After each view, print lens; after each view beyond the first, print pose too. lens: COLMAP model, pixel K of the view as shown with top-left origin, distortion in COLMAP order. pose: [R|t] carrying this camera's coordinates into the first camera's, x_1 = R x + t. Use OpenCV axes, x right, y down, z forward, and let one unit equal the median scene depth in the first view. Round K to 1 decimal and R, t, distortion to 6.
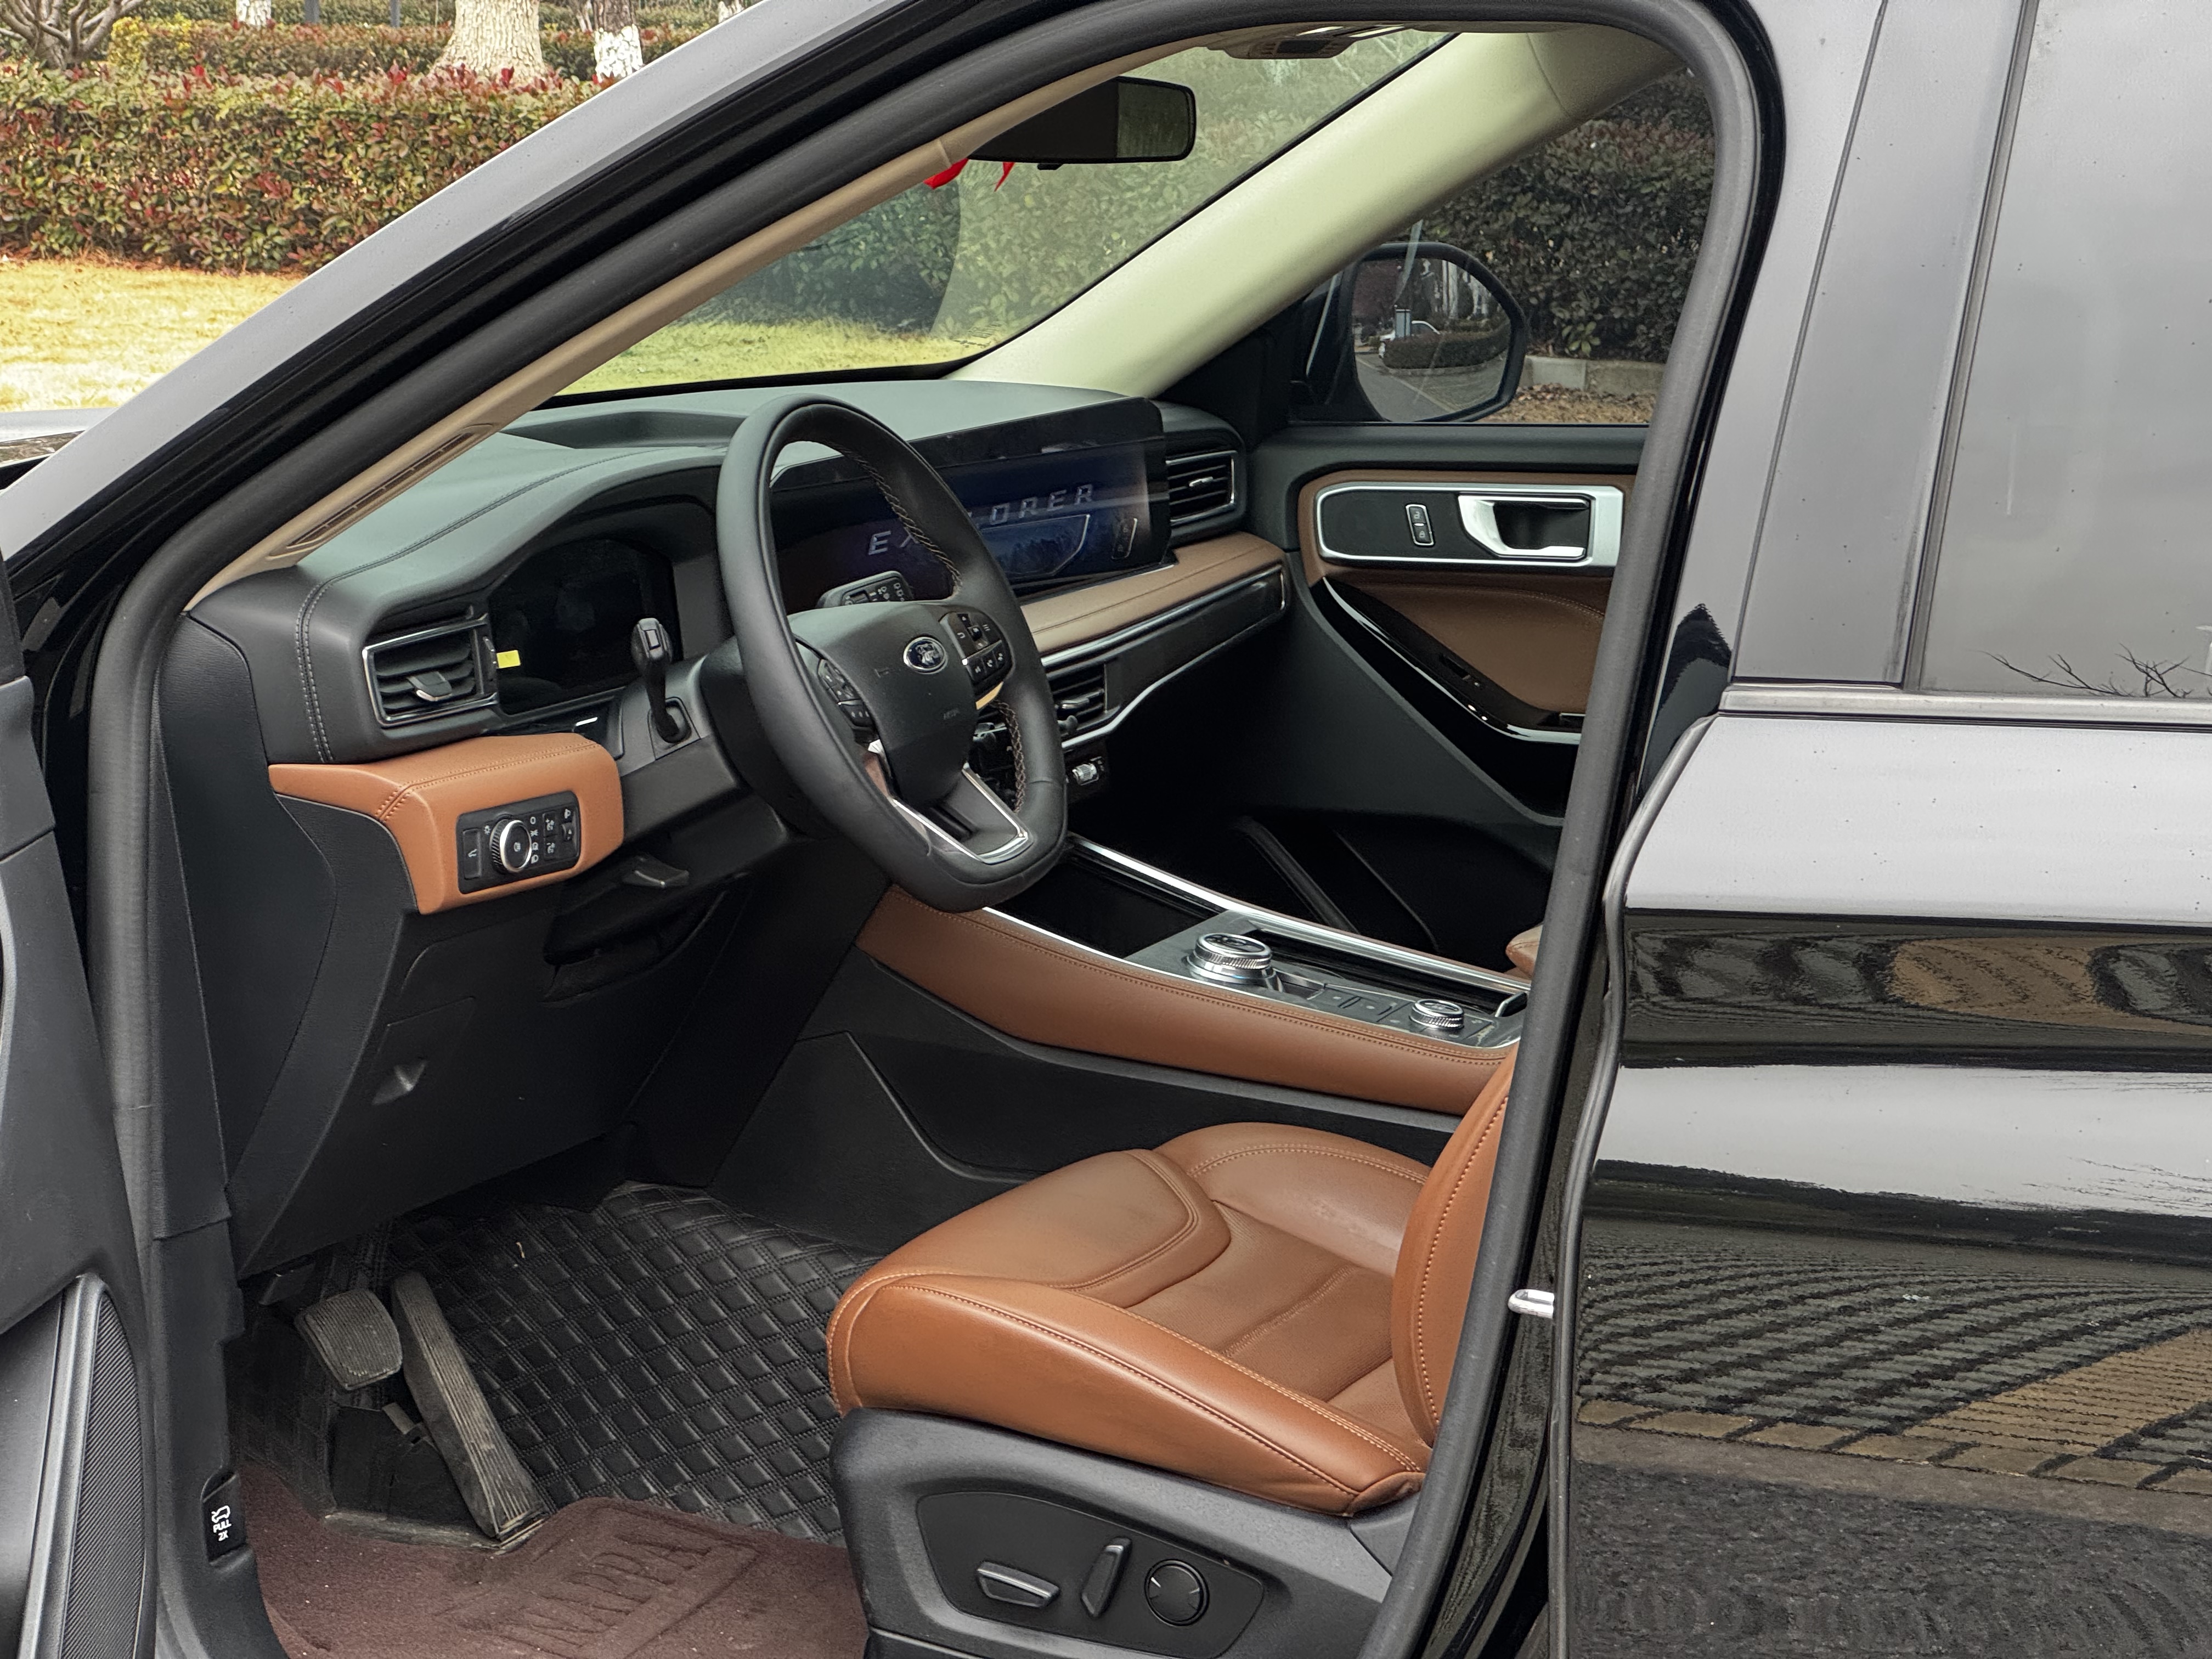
lens RADIAL K [[4959.7, 0, 1105.7], [0, 4959.7, 829.1], [0, 0, 1]] dist [0.178125, 0.000000]
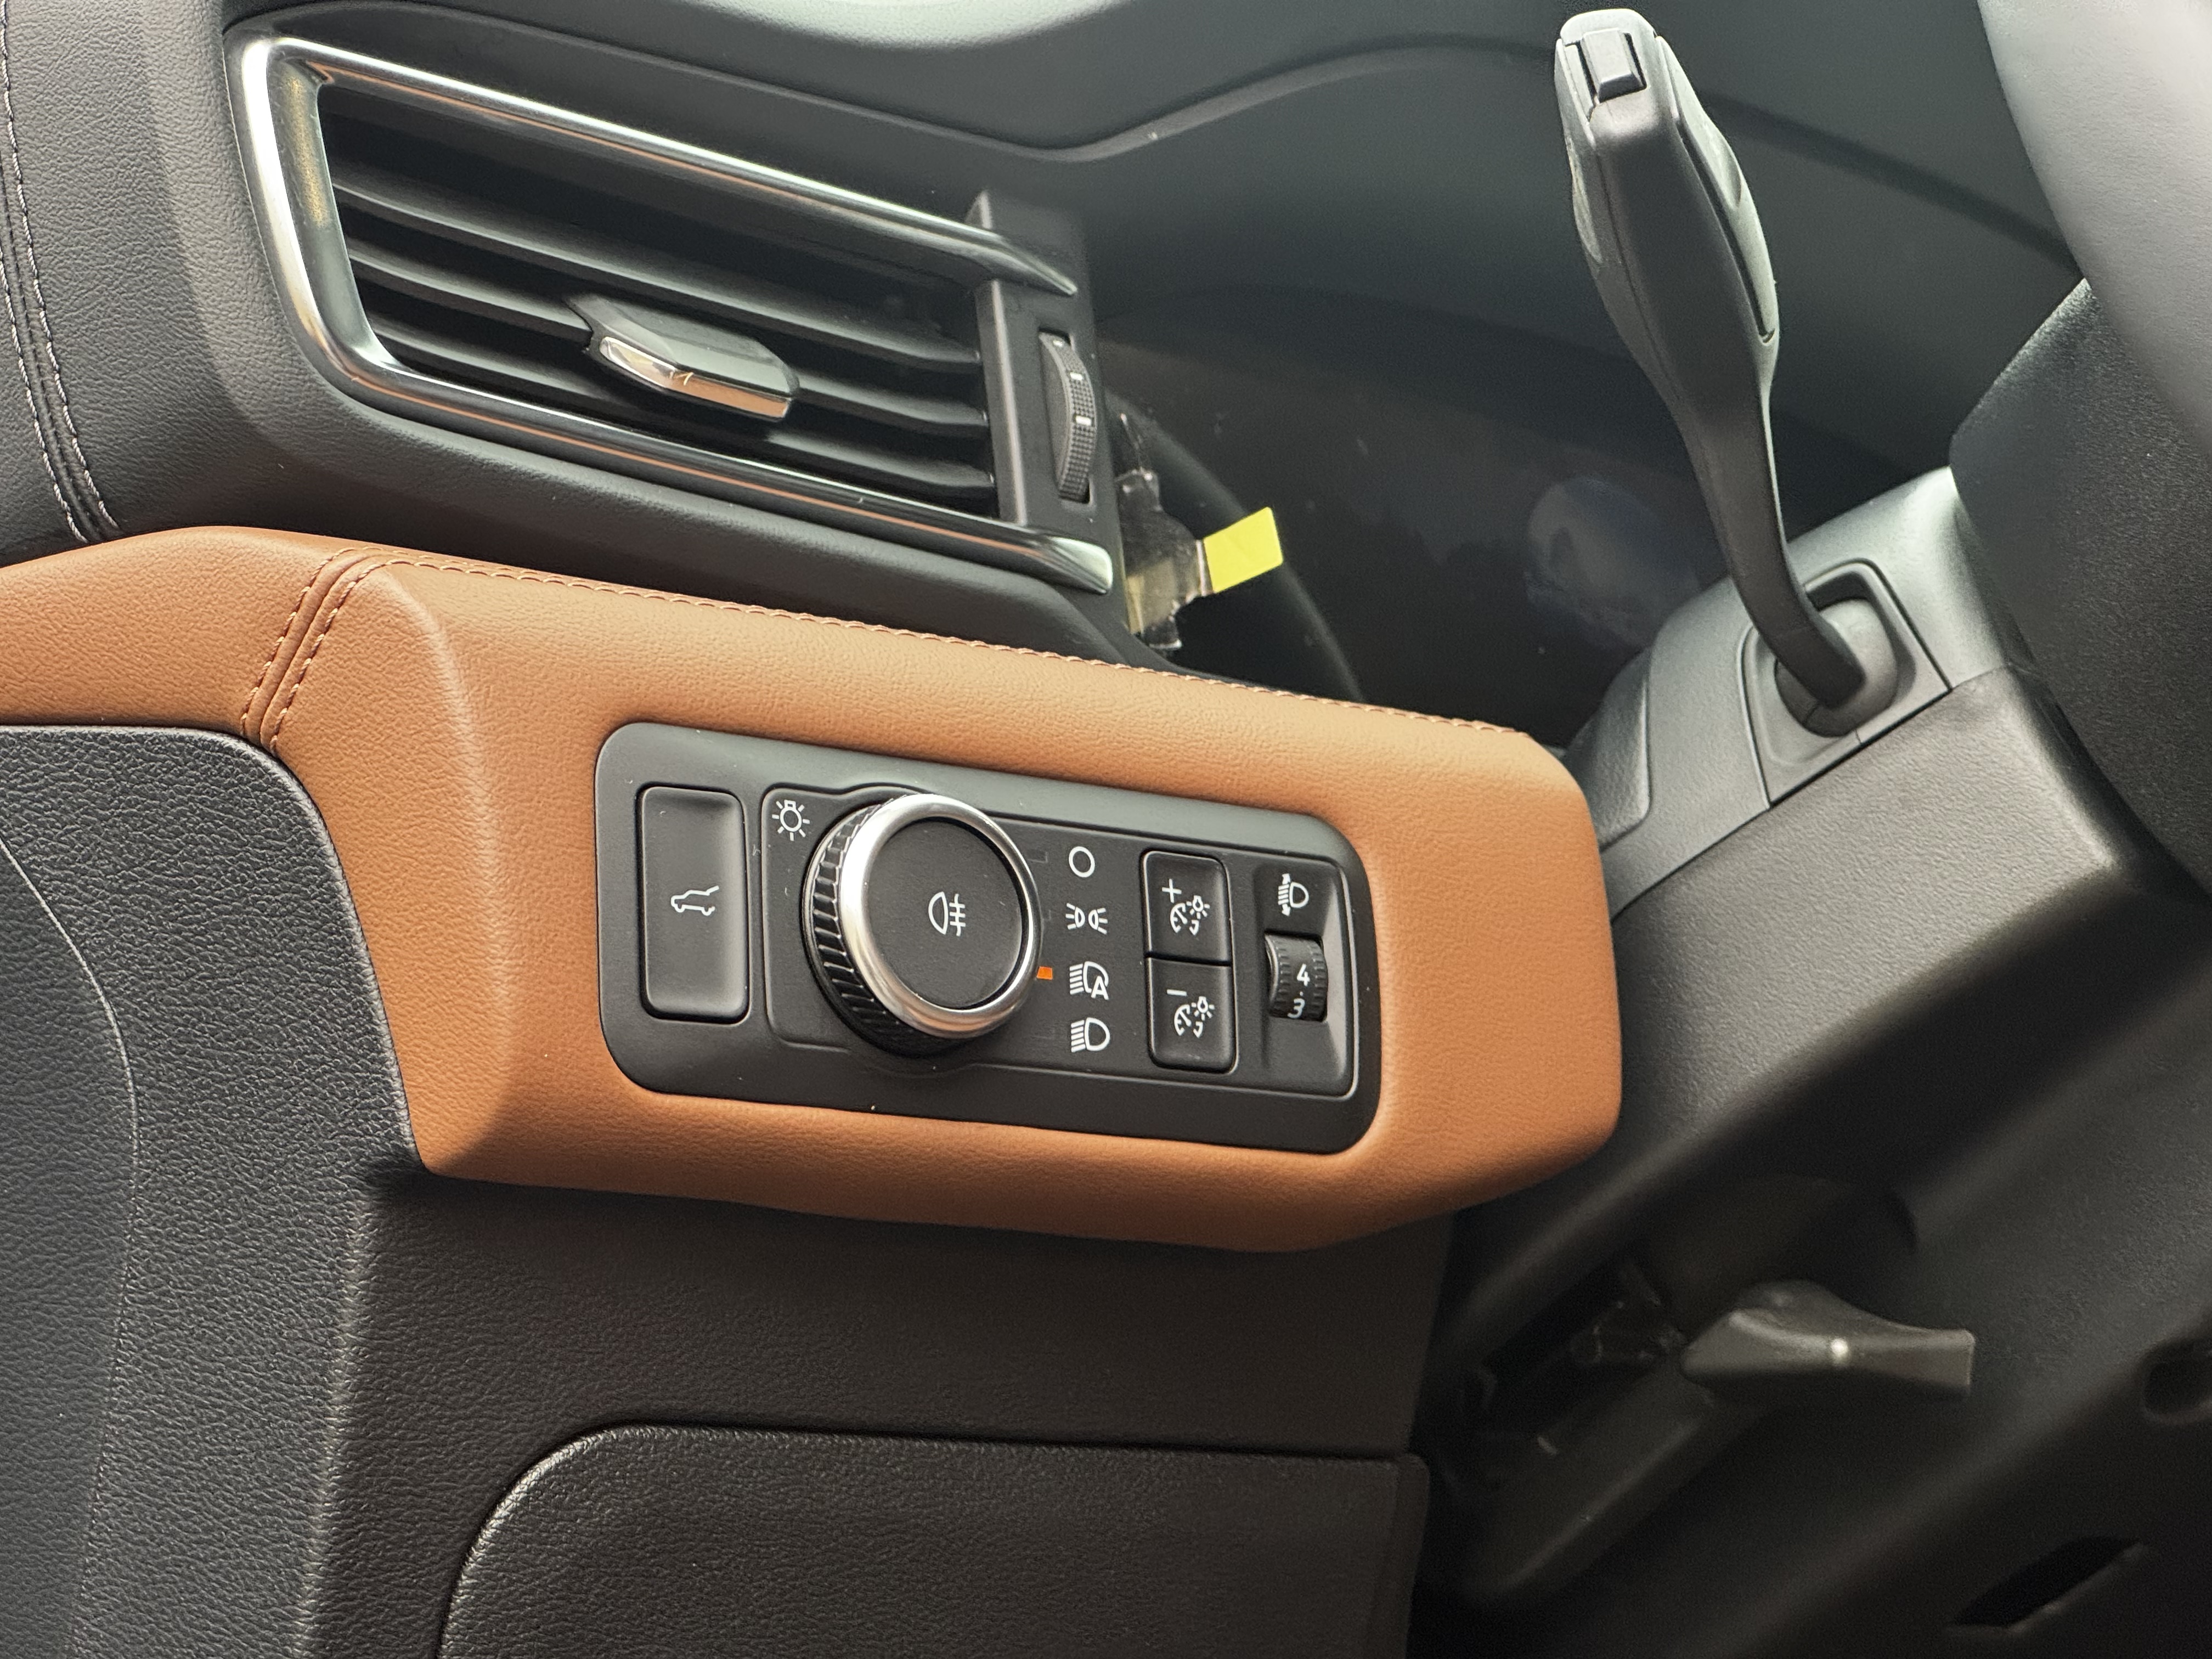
lens RADIAL K [[4959.7, 0, 1105.0], [0, 4959.7, 829.7], [0, 0, 1]] dist [0.178125, 0.000000]
pose [[0.918083, -0.112115, -0.380203, -0.029676], [-0.030352, 0.936467, -0.349439, 0.071811], [0.395225, 0.332354, 0.856352, 0.789339]]
